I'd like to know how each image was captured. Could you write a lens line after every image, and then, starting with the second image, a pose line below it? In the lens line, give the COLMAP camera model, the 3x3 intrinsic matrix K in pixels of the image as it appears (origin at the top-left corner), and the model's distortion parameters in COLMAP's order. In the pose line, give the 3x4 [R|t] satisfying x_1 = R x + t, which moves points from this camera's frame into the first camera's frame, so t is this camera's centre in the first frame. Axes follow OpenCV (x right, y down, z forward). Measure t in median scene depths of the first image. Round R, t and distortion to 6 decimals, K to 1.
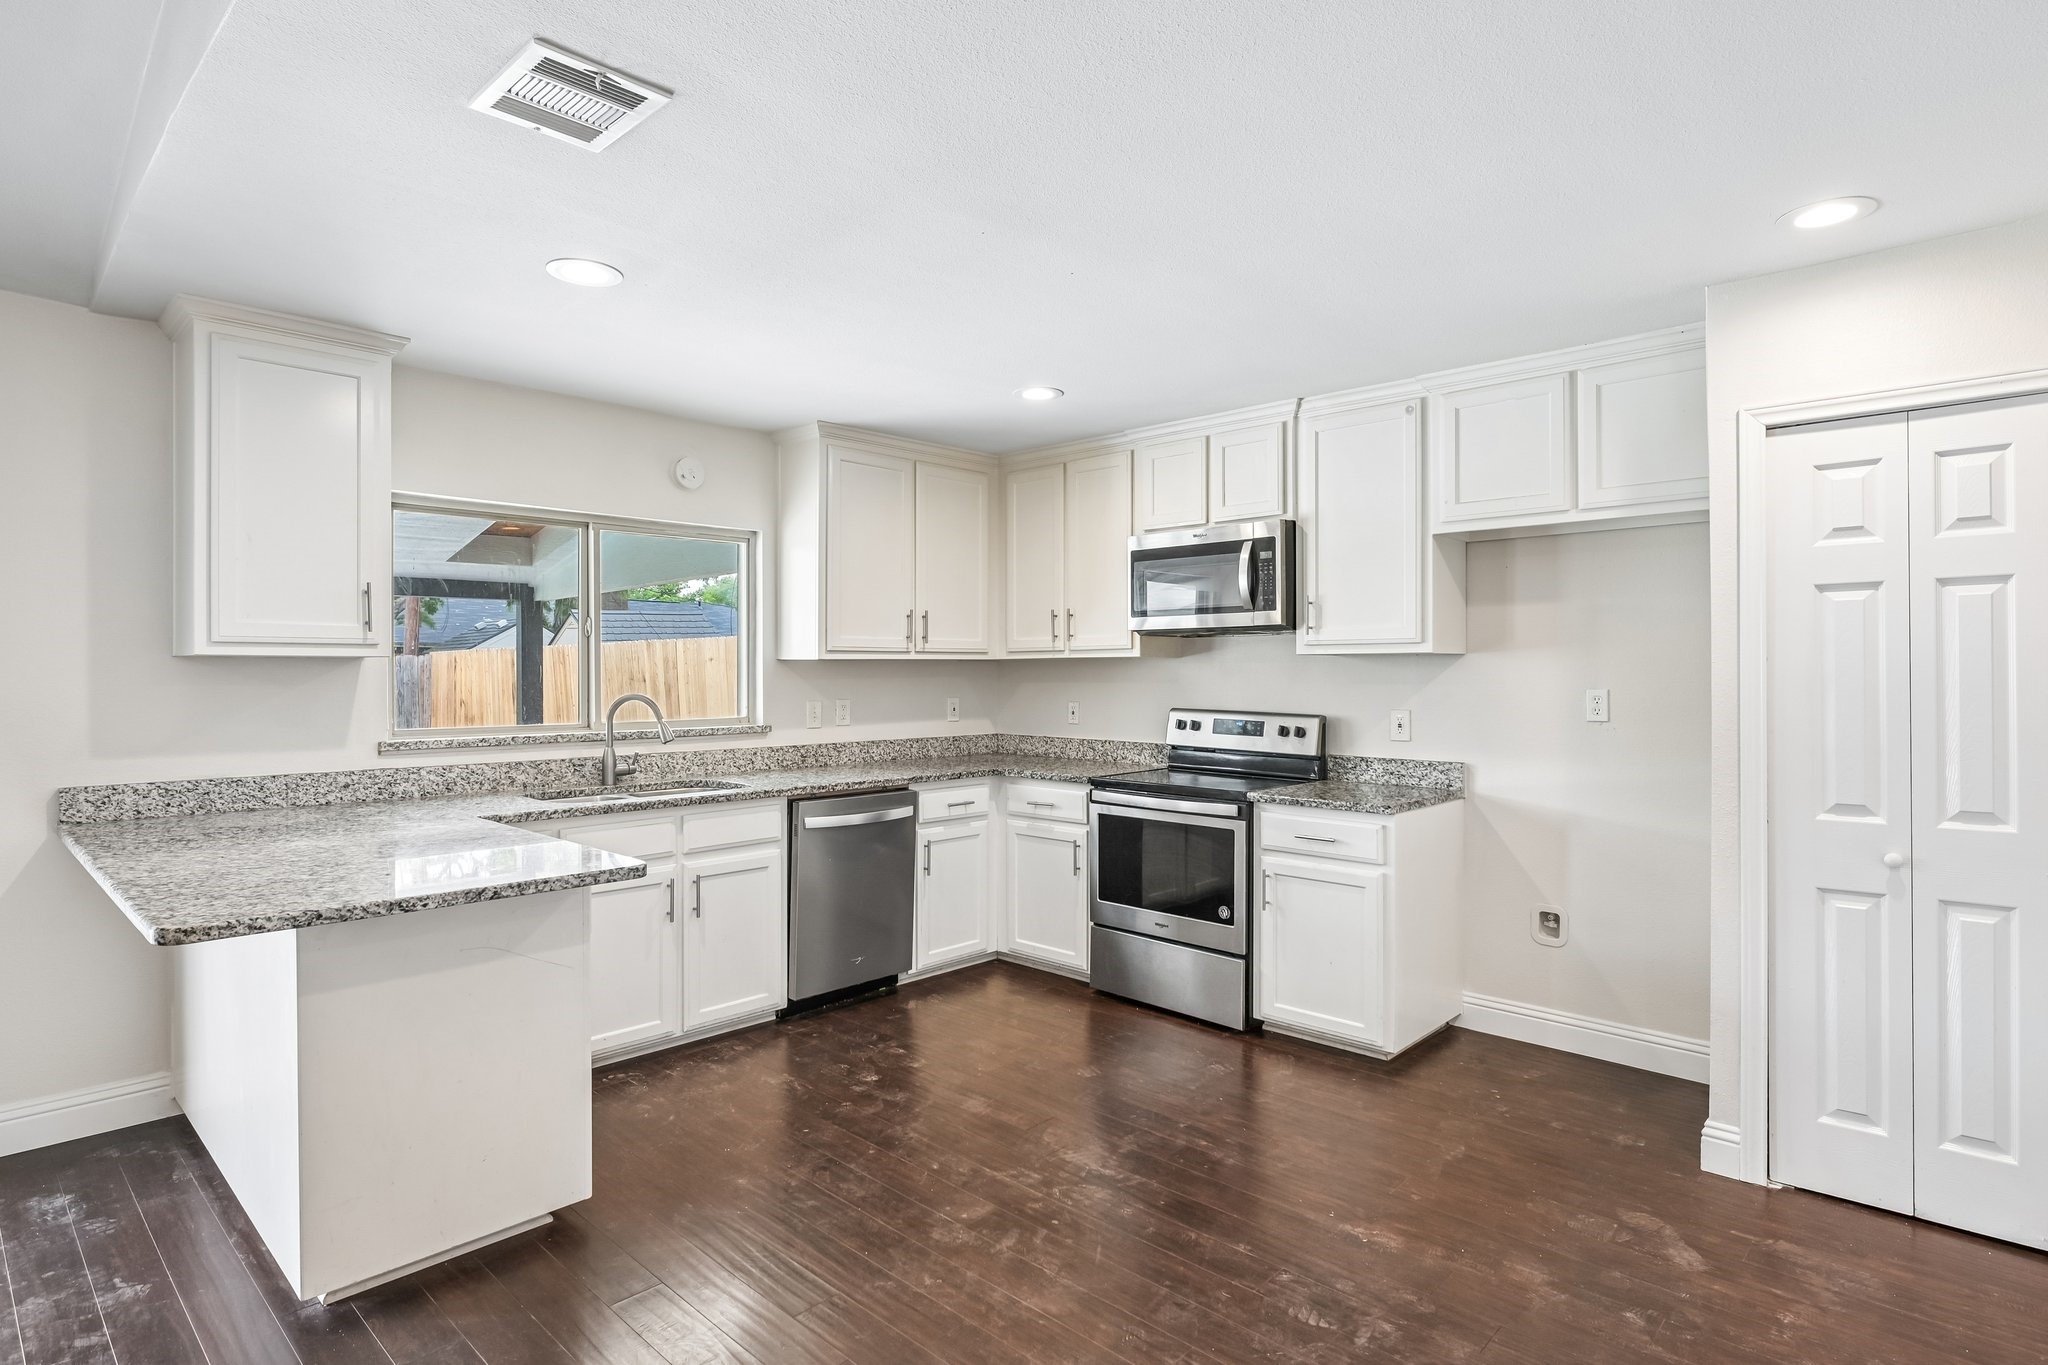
lens RADIAL K [[1078.0, 0, 1019.9], [0, 1078.0, 676.2], [0, 0, 1]] dist [0.017804, 0.000500]
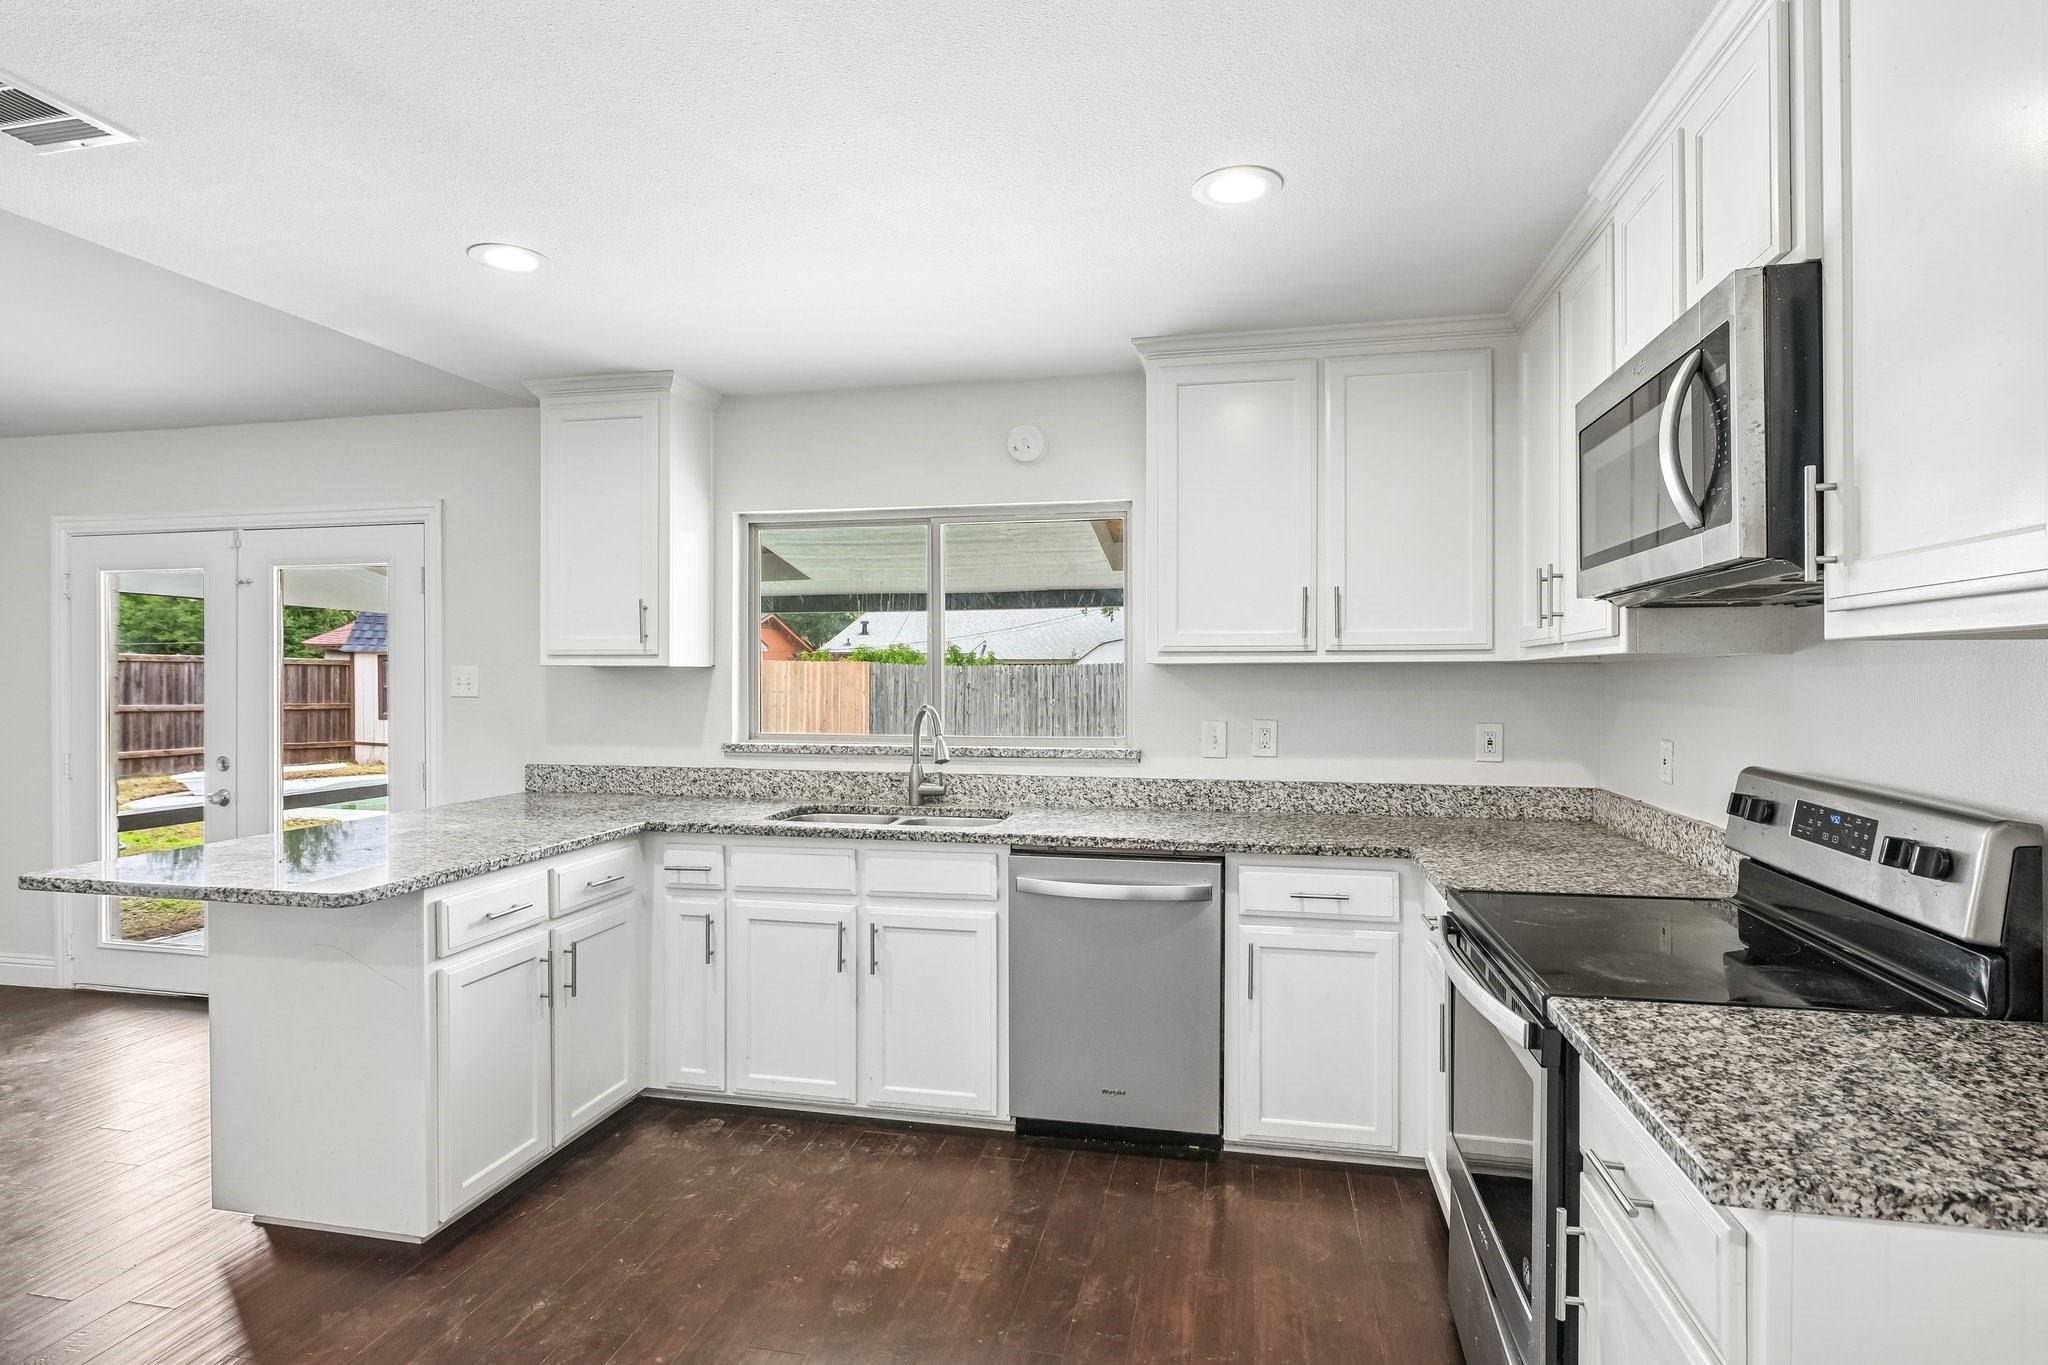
lens RADIAL K [[1078.0, 0, 993.2], [0, 1078.0, 670.0], [0, 0, 1]] dist [0.017804, 0.000500]
pose [[0.519979, -0.003528, -0.854172, 0.419650], [-0.005583, 0.999956, -0.007529, -0.005850], [0.854161, 0.008684, 0.519937, 0.578461]]
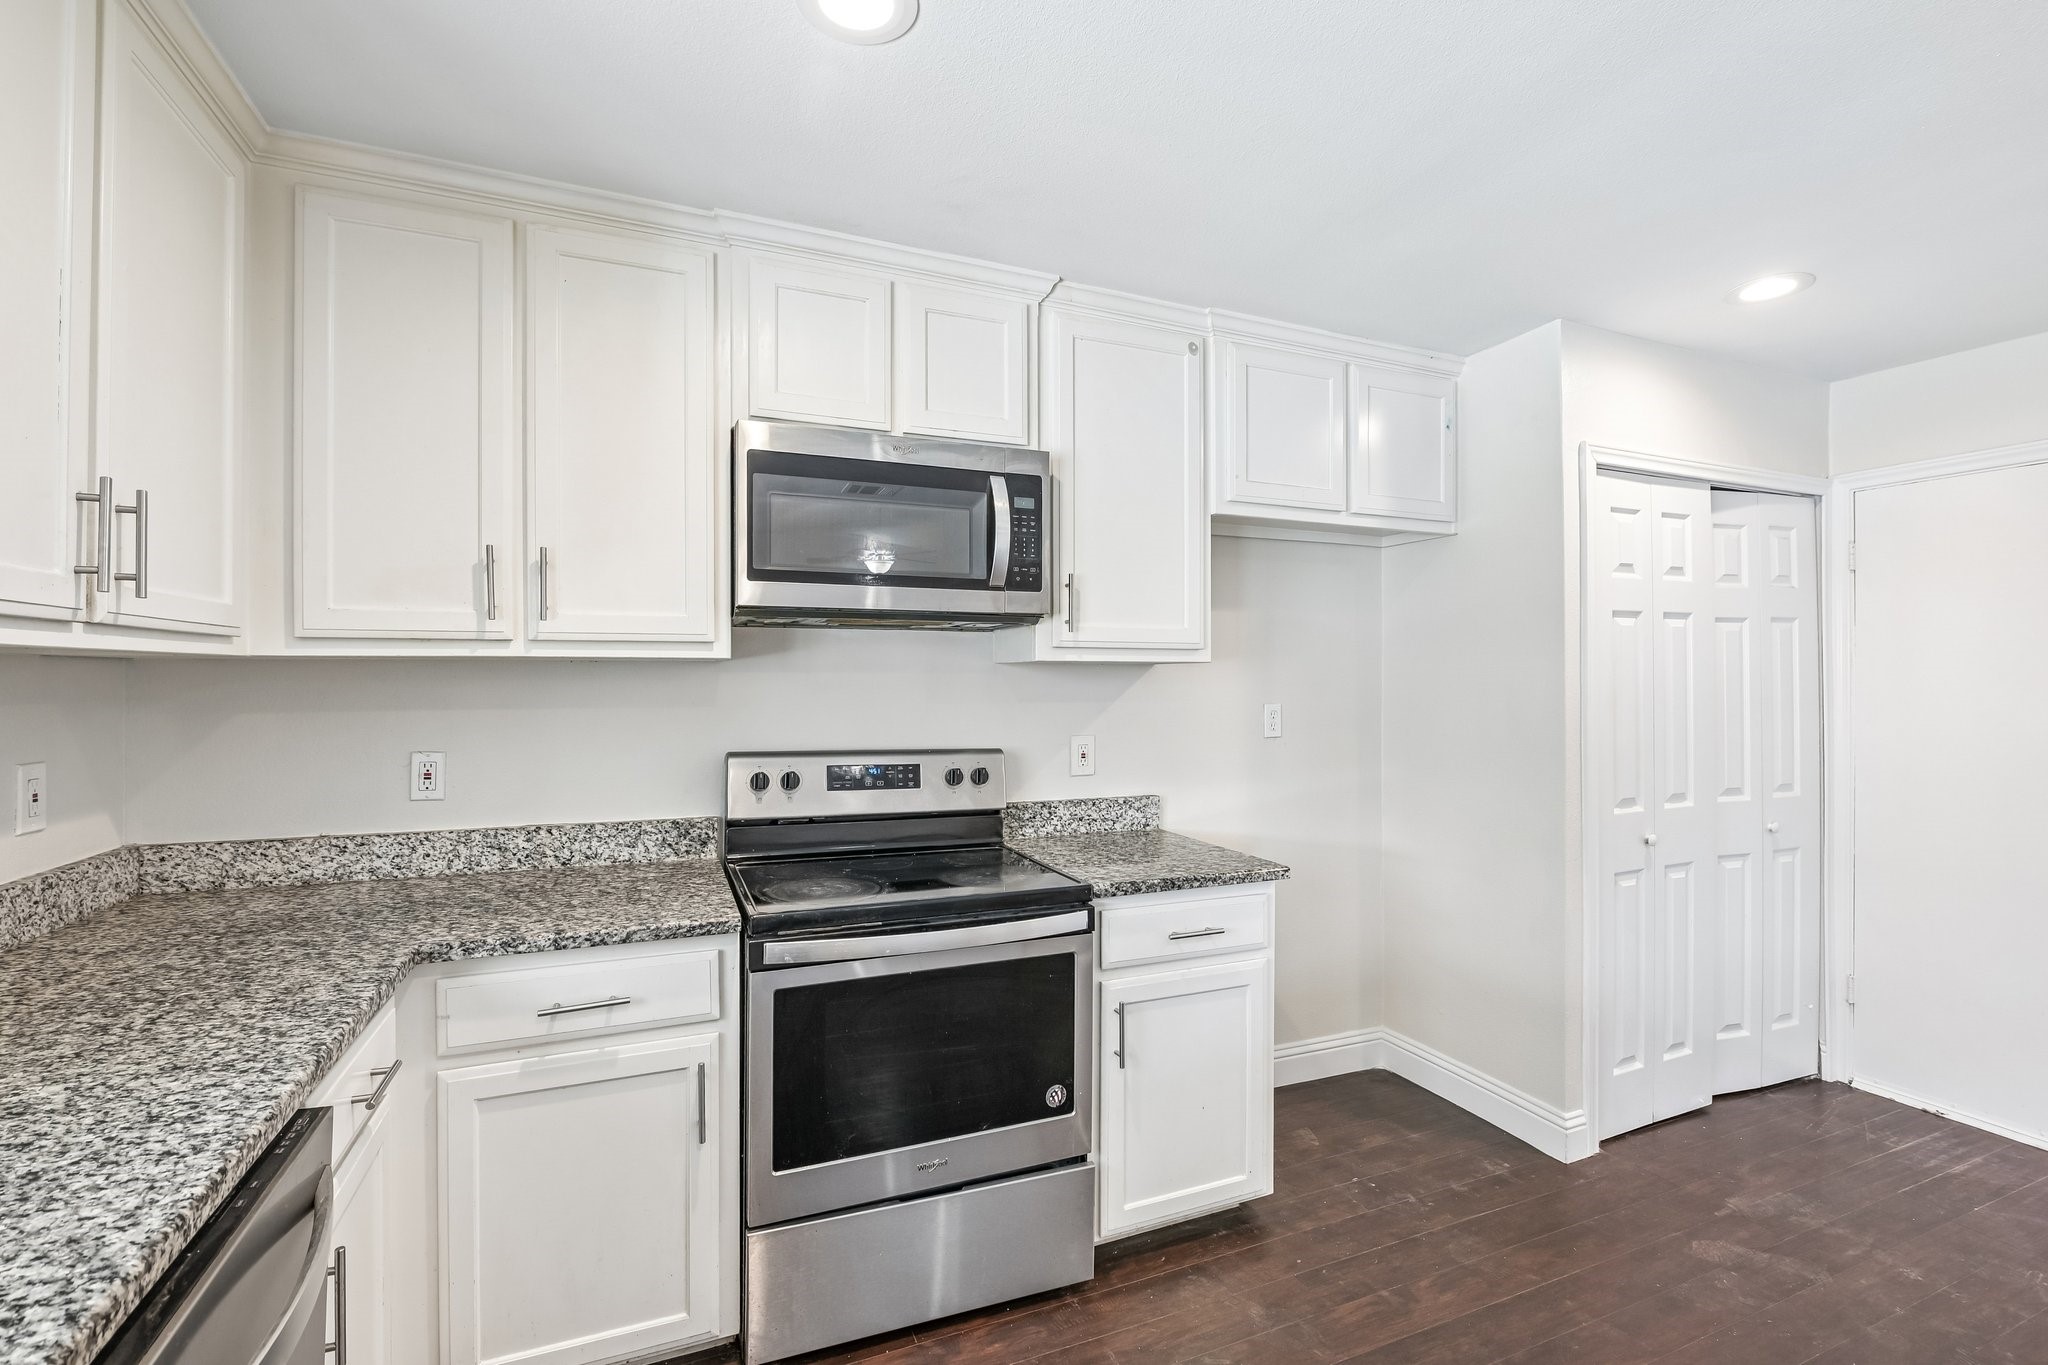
lens RADIAL K [[914.2, 0, 1035.2], [0, 914.2, 679.9], [0, 0, 1]] dist [-0.006596, -0.000850]
pose [[0.398468, 0.000329, 0.917182, -0.262018], [0.003351, 0.999993, -0.001815, -0.007250], [-0.917176, 0.003796, 0.398464, 0.779176]]
